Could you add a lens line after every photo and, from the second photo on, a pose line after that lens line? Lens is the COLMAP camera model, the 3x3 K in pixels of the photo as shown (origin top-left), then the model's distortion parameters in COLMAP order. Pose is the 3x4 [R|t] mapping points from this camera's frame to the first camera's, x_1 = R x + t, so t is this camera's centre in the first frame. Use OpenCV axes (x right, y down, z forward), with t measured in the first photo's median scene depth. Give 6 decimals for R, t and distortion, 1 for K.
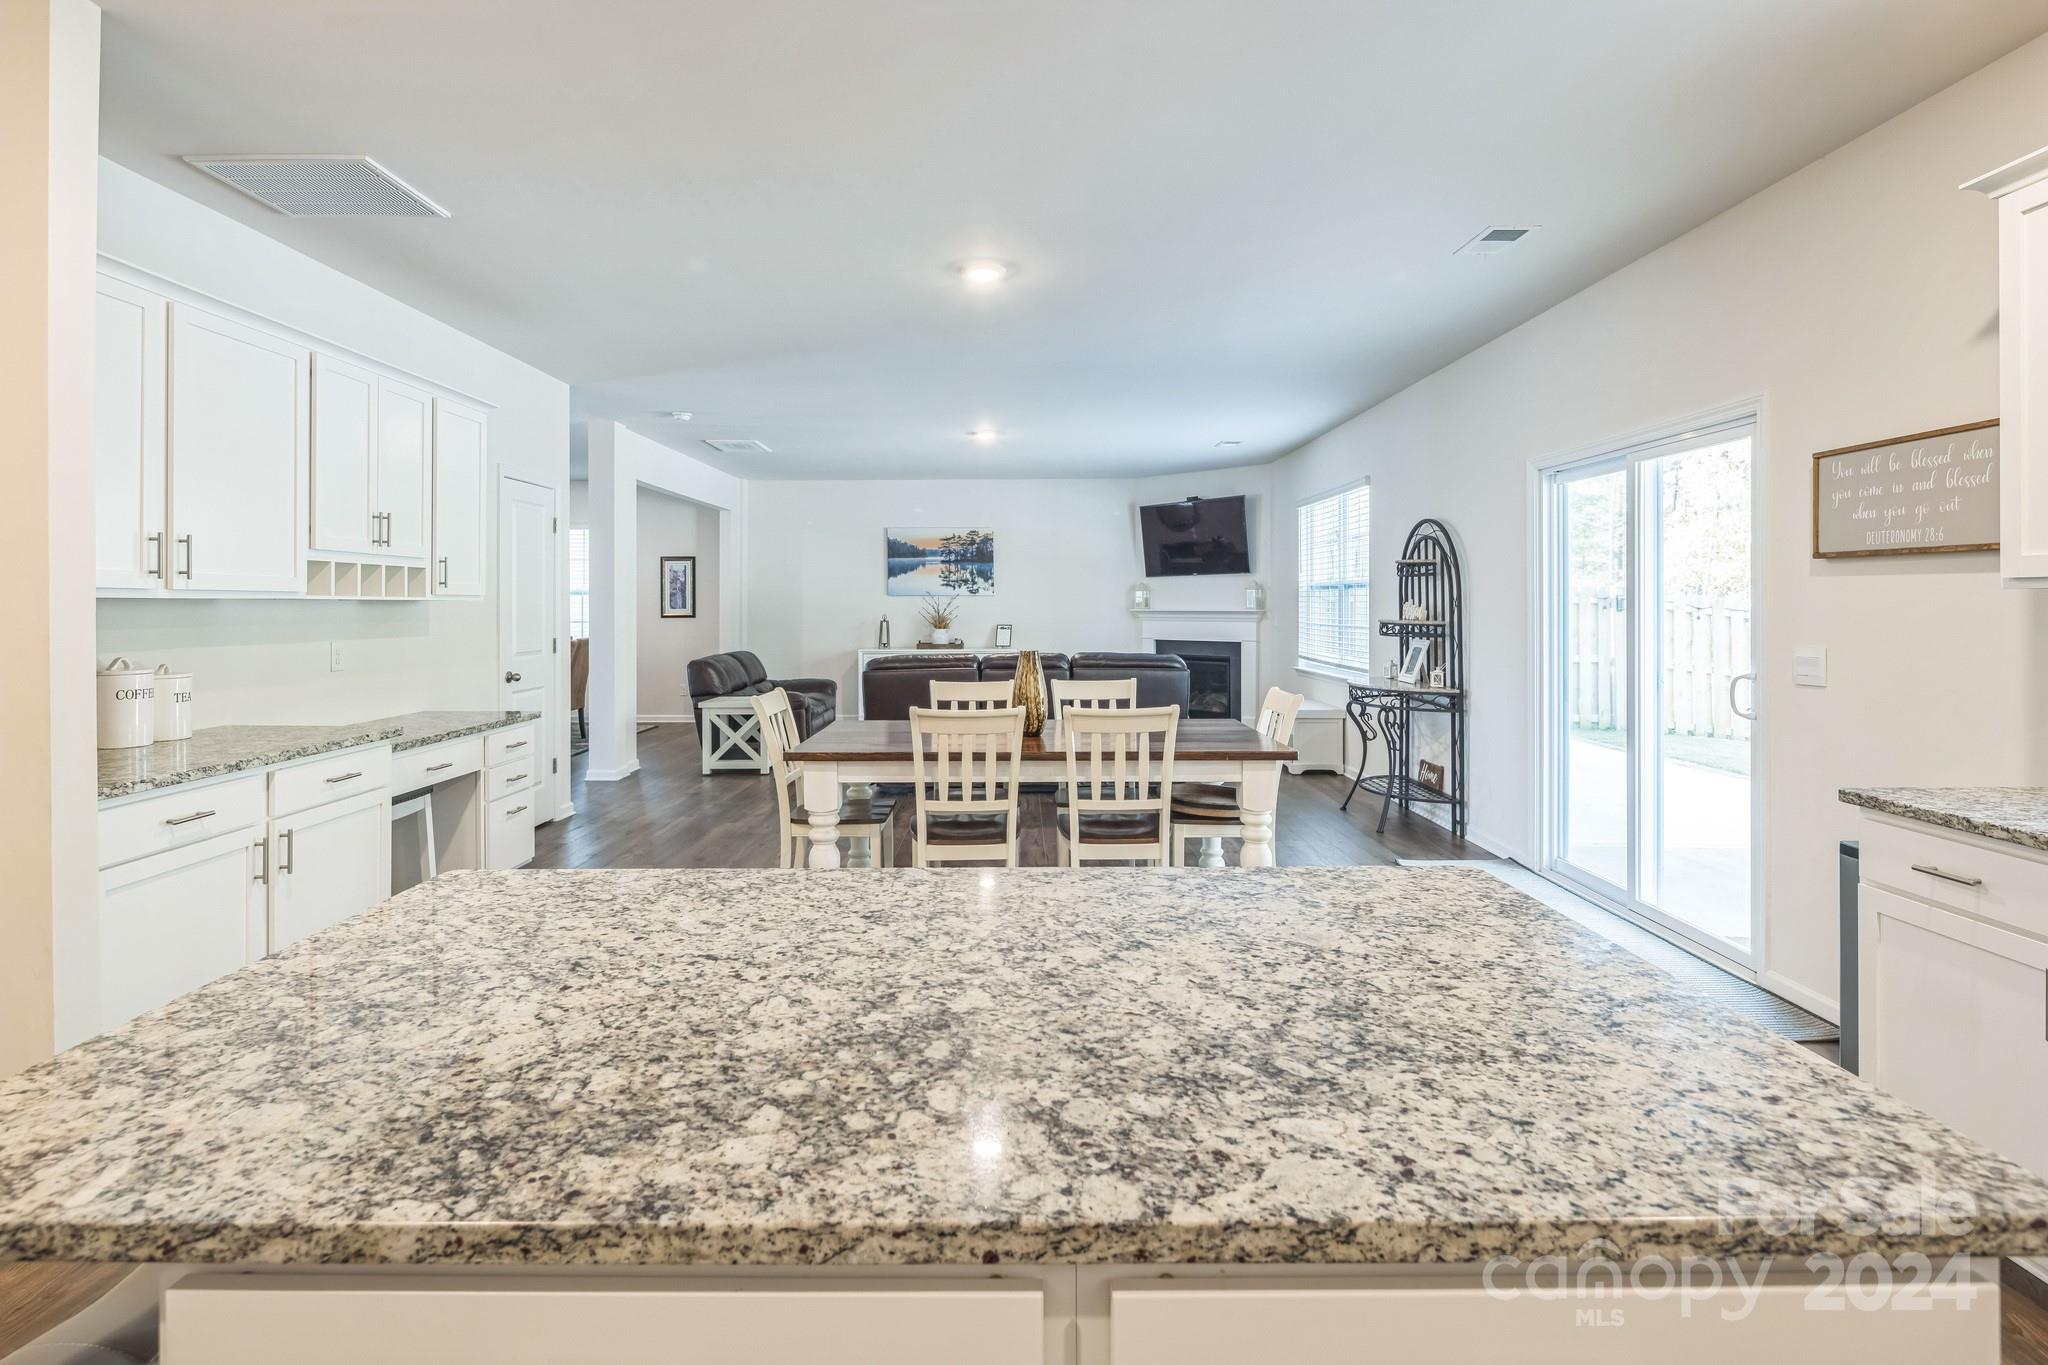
lens RADIAL K [[1002.6, 0, 1008.4], [0, 1002.6, 605.0], [0, 0, 1]] dist [0.001373, -0.000121]
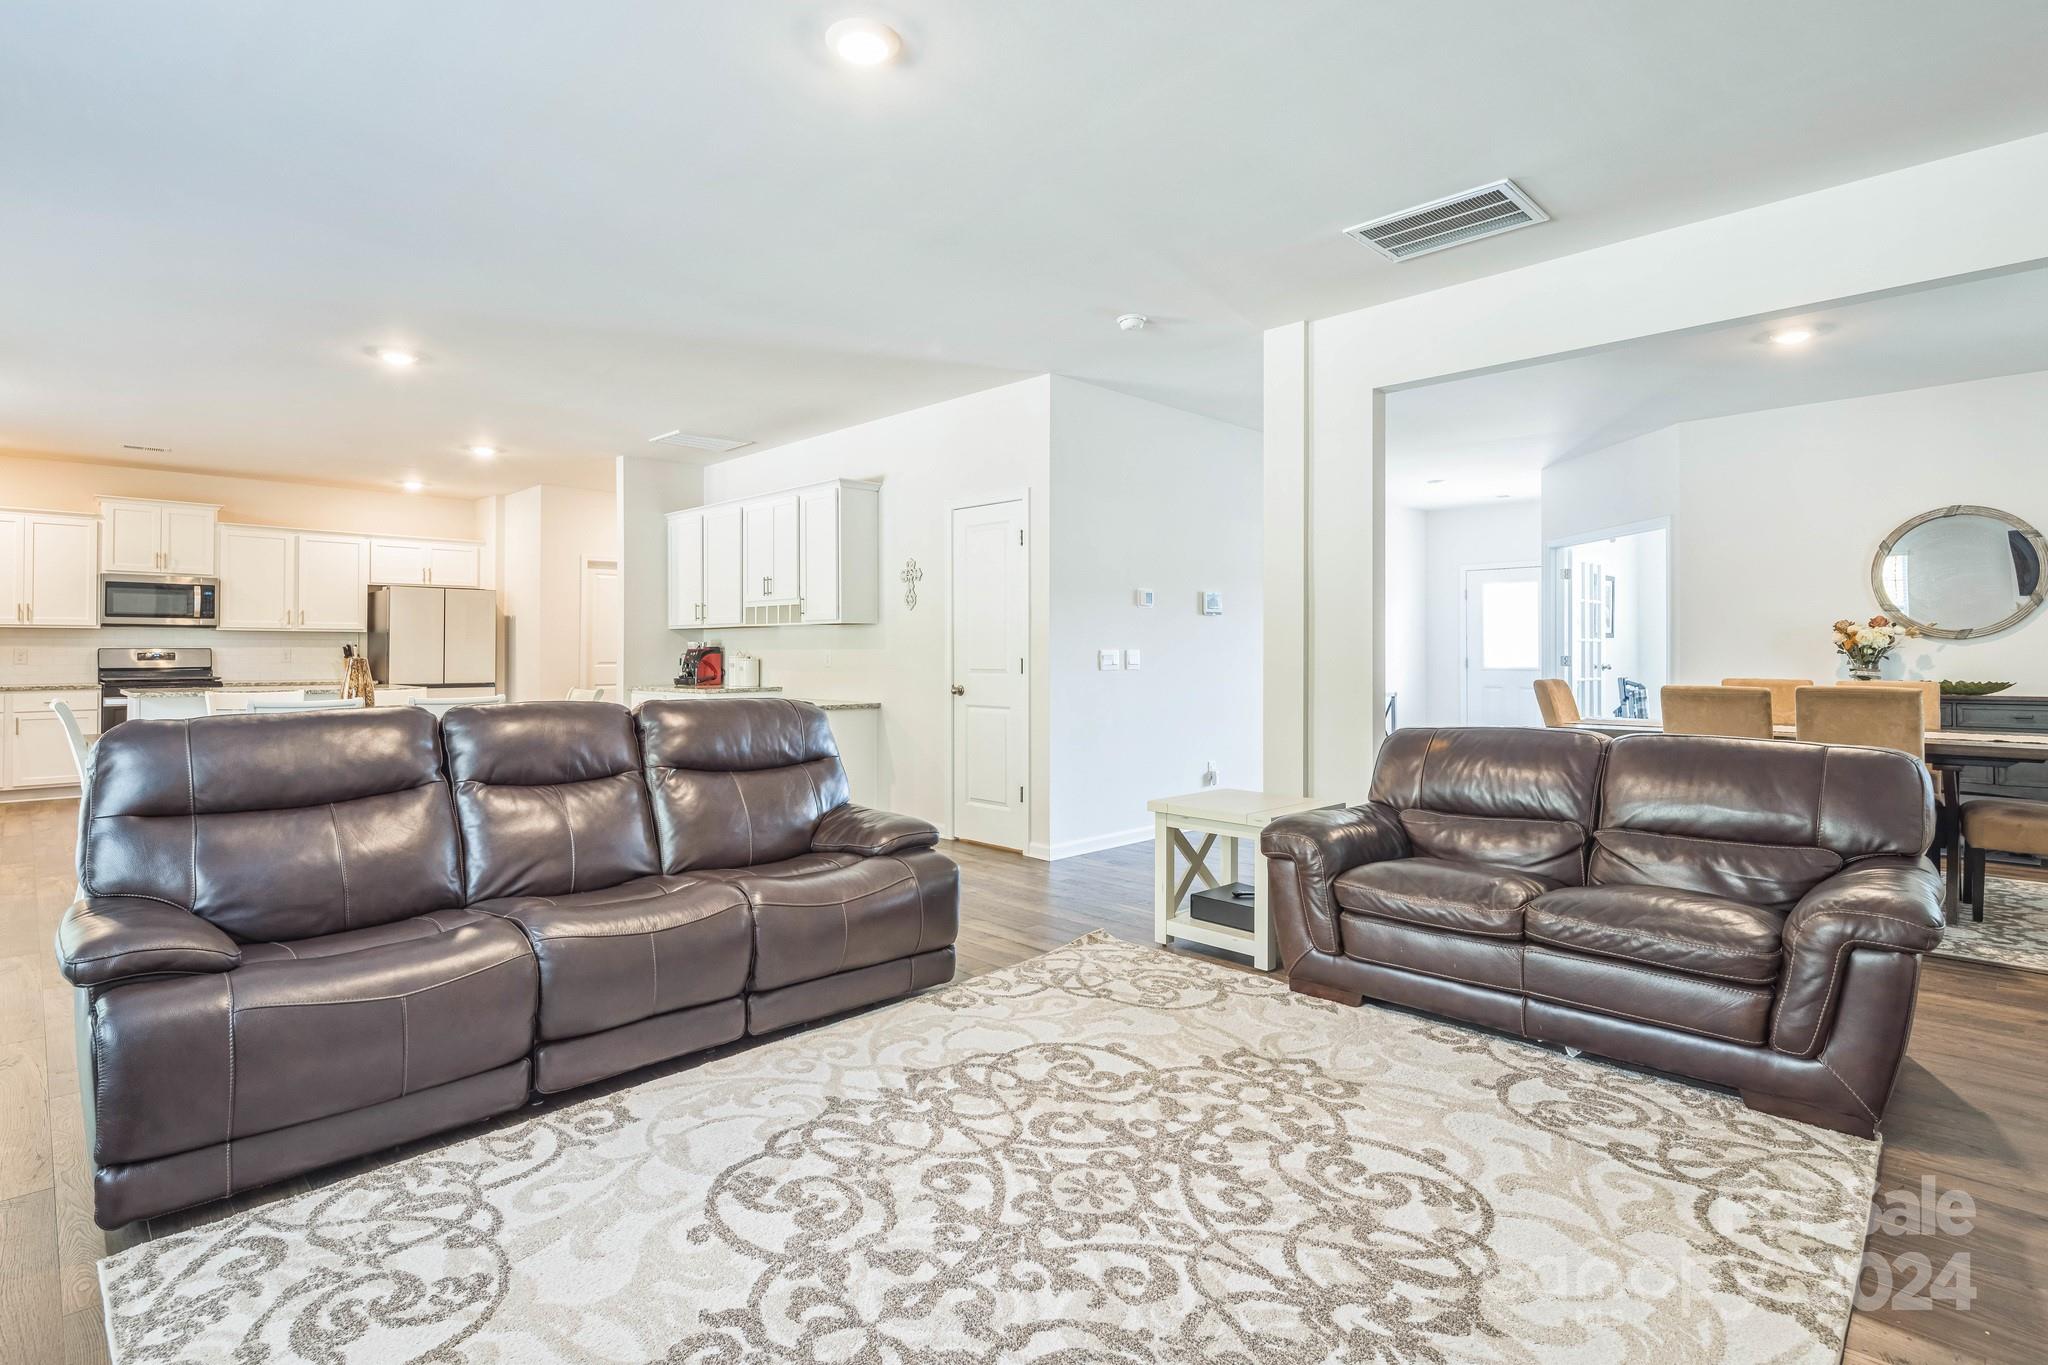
lens RADIAL K [[1006.4, 0, 1013.3], [0, 1006.4, 647.0], [0, 0, 1]] dist [0.001450, 0.000150]
pose [[-0.706258, -0.000194, -0.707955, 0.313700], [0.001842, 0.999996, -0.002111, 0.035188], [0.707953, -0.002795, -0.706254, 2.371499]]
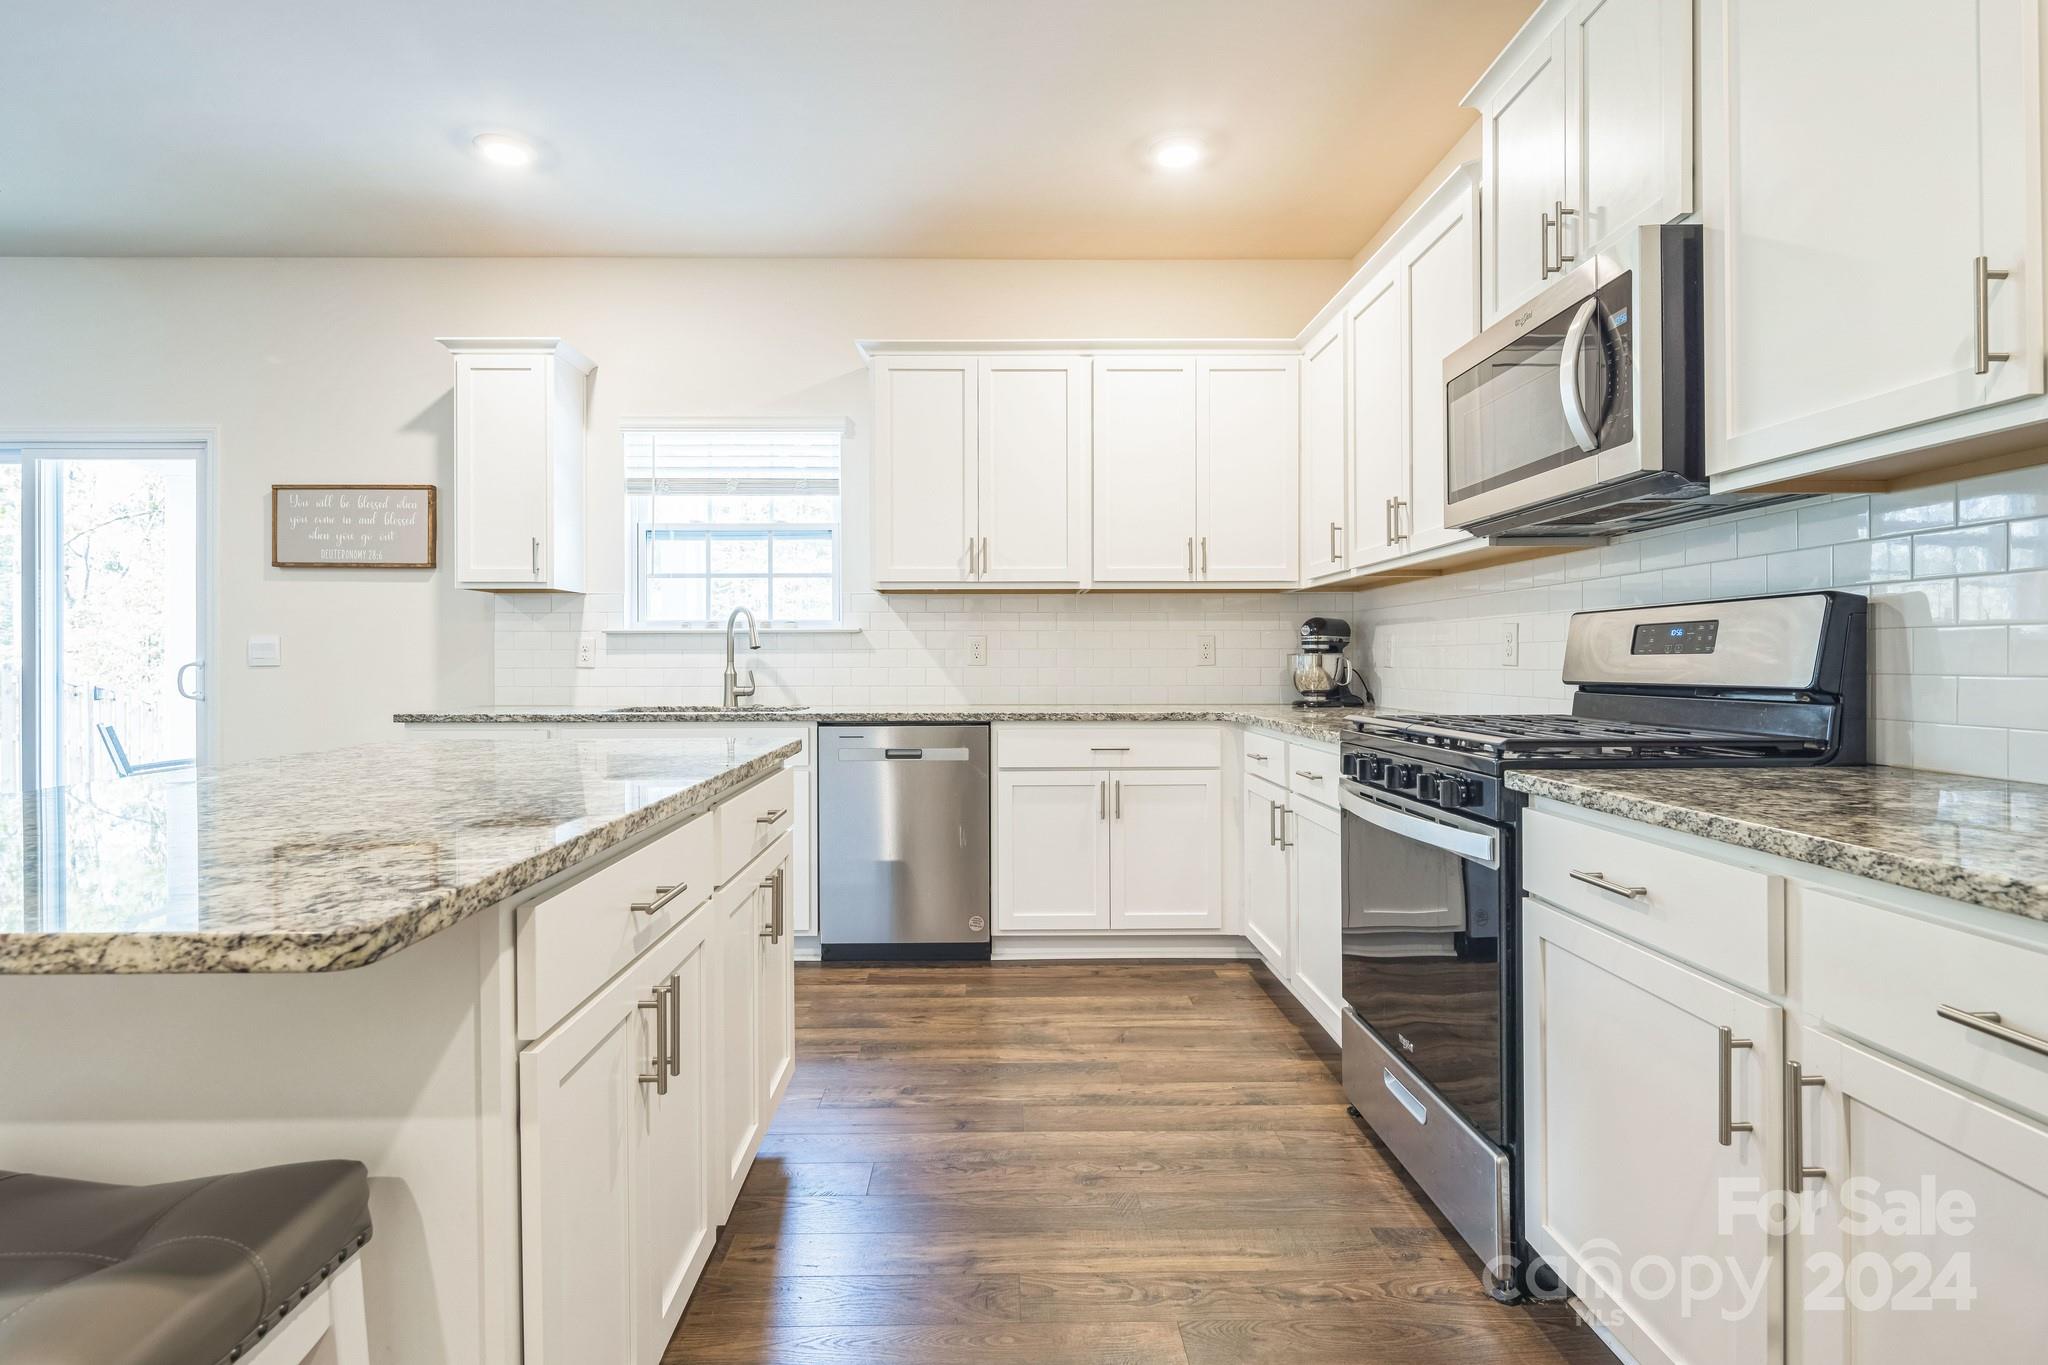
lens RADIAL K [[1006.2, 0, 1005.9], [0, 1006.2, 659.6], [0, 0, 1]] dist [0.003218, -0.000747]
pose [[-0.021438, 0.003227, 0.999765, -0.373567], [0.001612, 0.999994, -0.003193, 0.057791], [-0.999769, 0.001543, -0.021444, 0.064746]]
